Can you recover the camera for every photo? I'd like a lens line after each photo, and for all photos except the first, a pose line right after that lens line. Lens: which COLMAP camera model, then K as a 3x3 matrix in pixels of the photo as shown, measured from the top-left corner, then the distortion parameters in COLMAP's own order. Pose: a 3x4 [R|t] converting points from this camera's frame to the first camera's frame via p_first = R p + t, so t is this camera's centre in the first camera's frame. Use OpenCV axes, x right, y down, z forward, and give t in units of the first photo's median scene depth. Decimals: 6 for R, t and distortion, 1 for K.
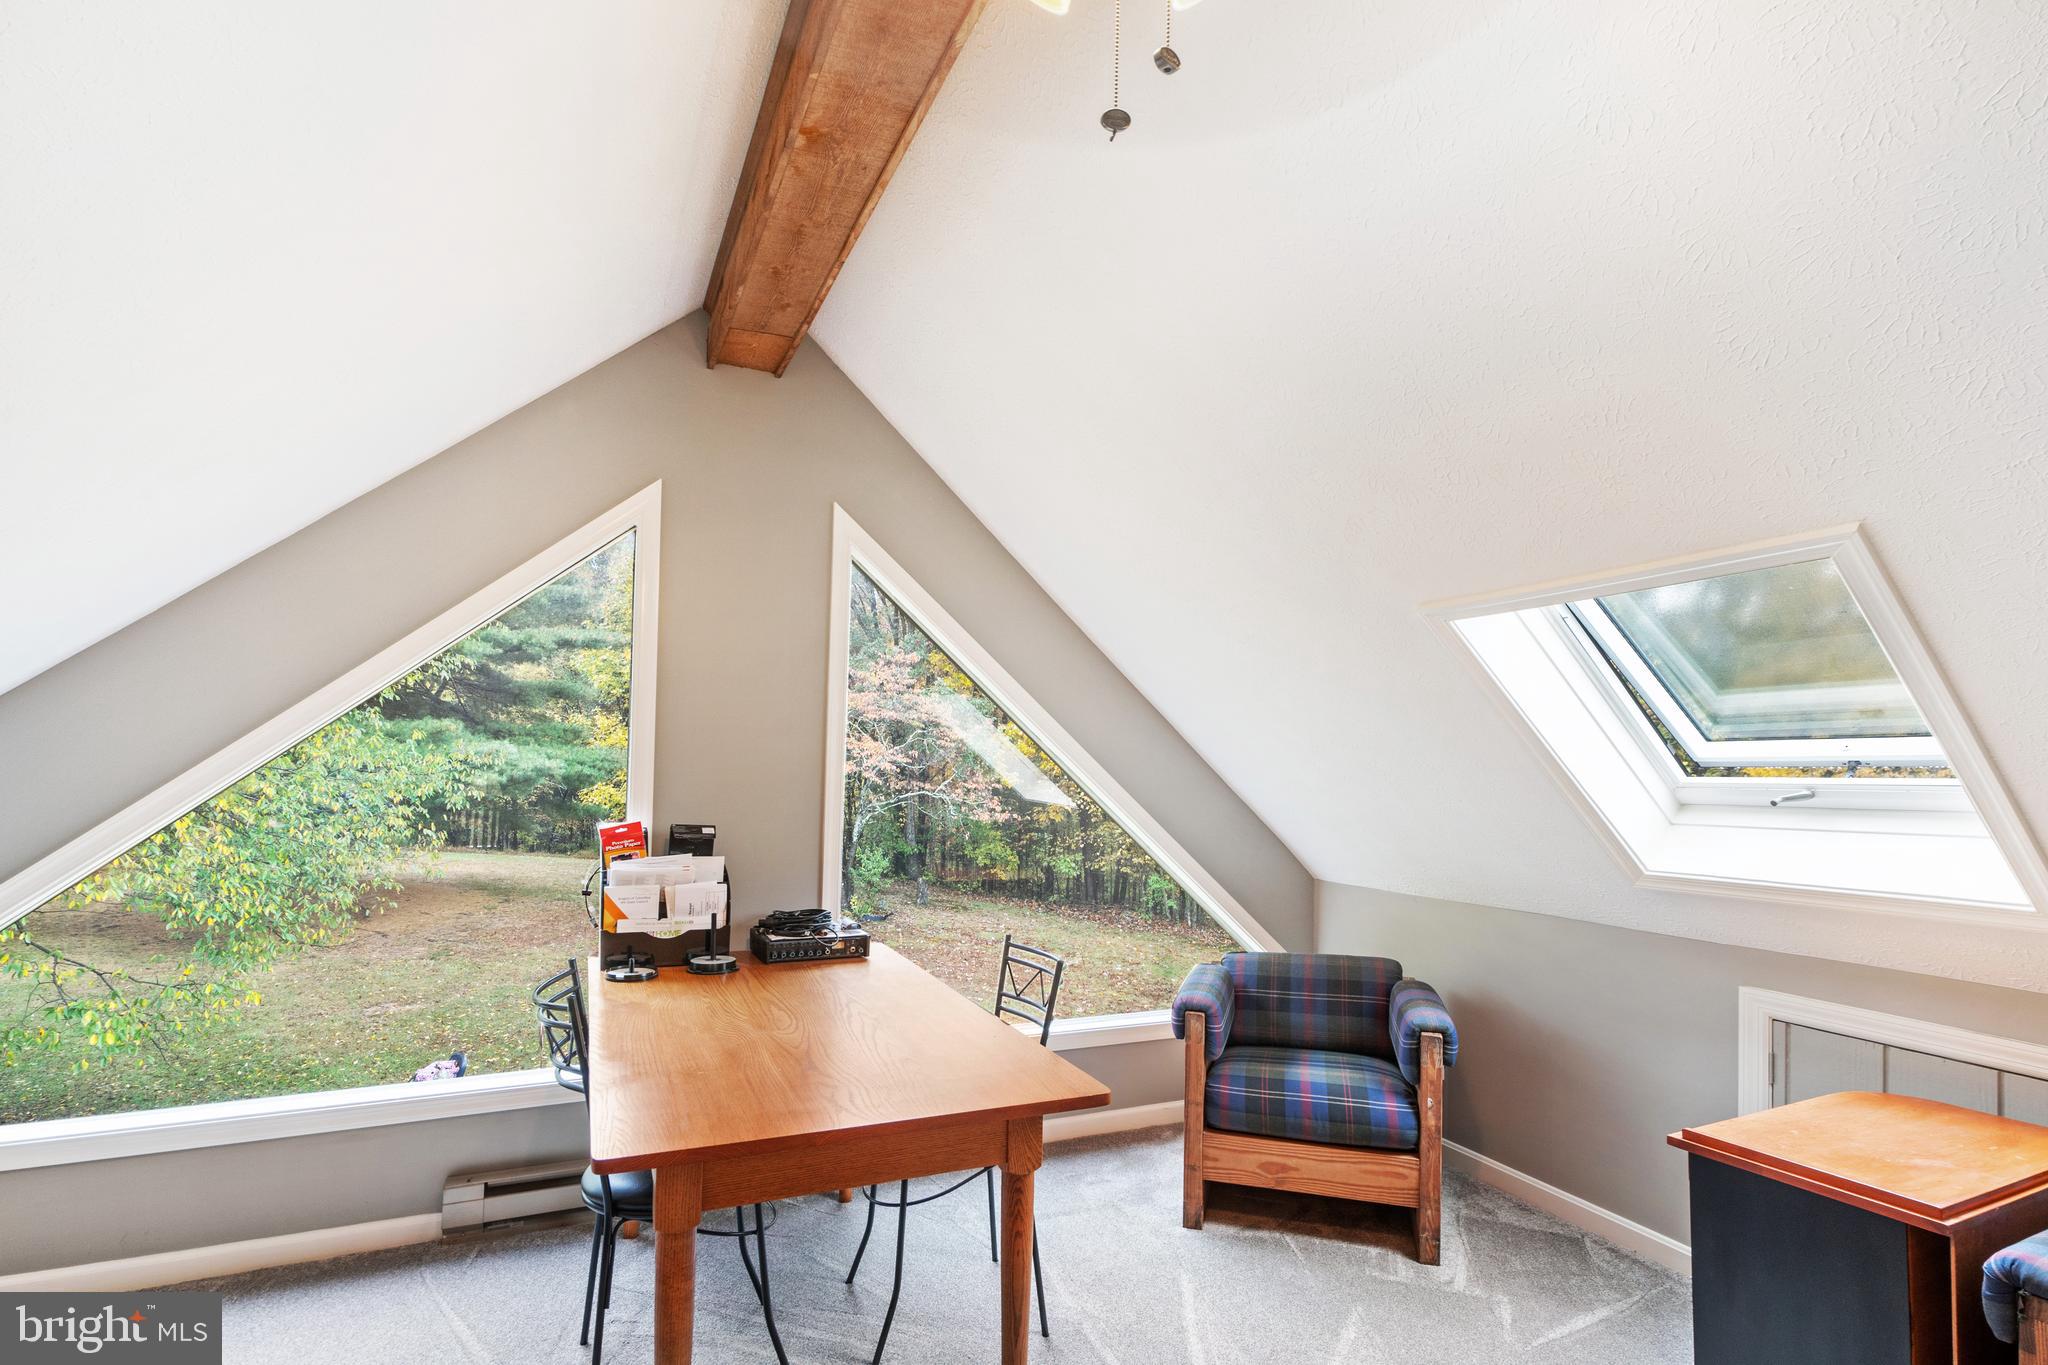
lens RADIAL K [[949.3, 0, 1014.3], [0, 949.3, 751.3], [0, 0, 1]] dist [-0.002086, 0.001667]
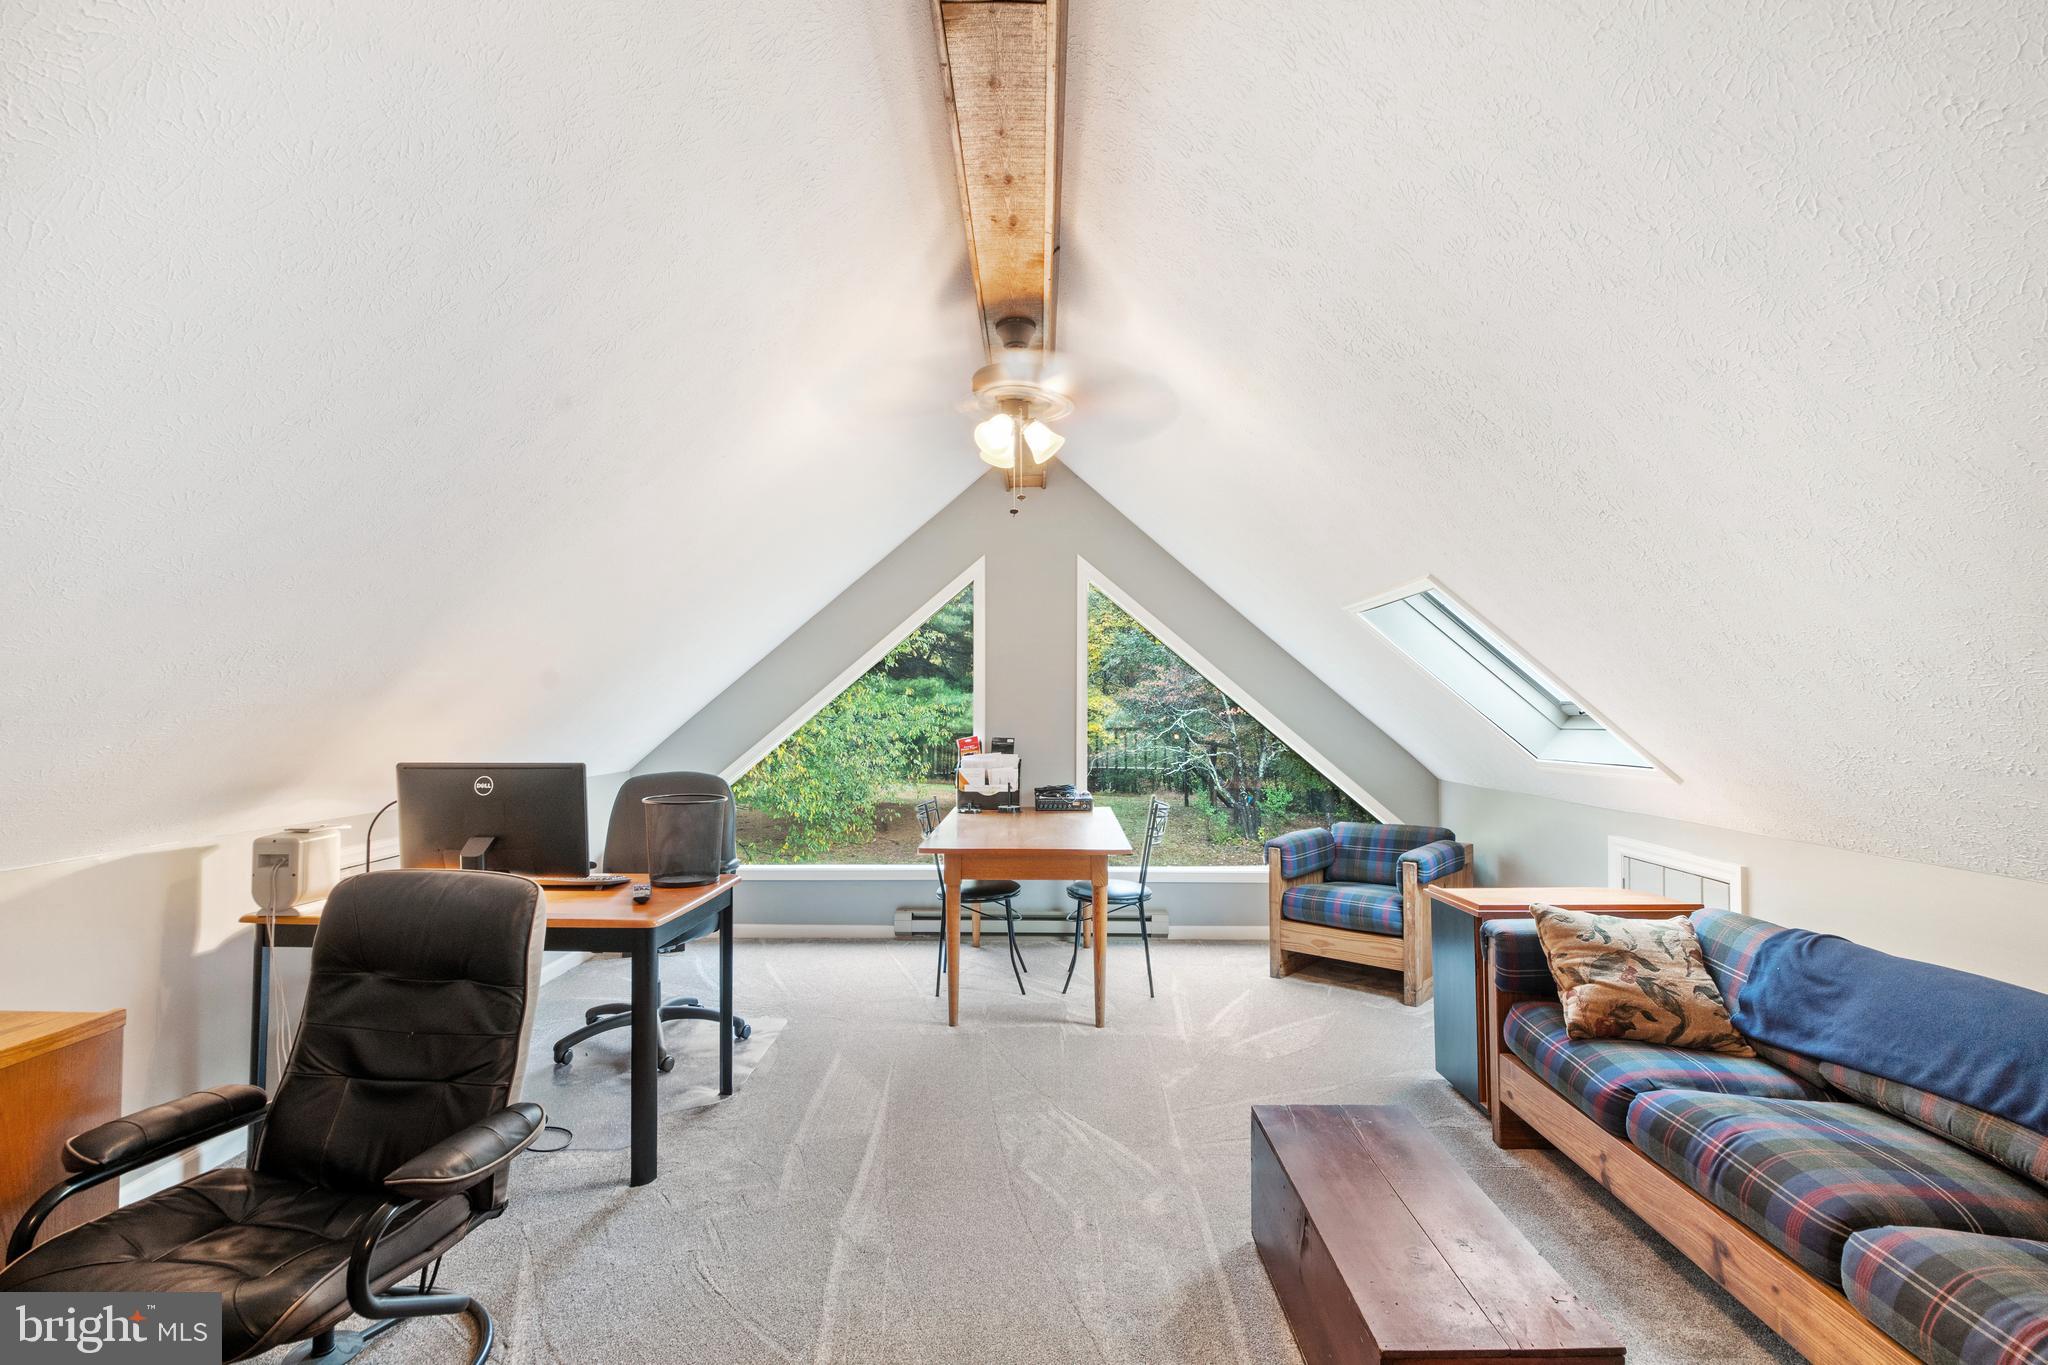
lens RADIAL K [[949.3, 0, 1016.7], [0, 949.3, 688.1], [0, 0, 1]] dist [-0.002086, 0.001667]
pose [[0.893508, -0.032379, -0.447878, 0.516966], [0.029299, 0.999475, -0.013807, 0.005640], [0.448090, -0.000785, 0.893988, -0.652563]]
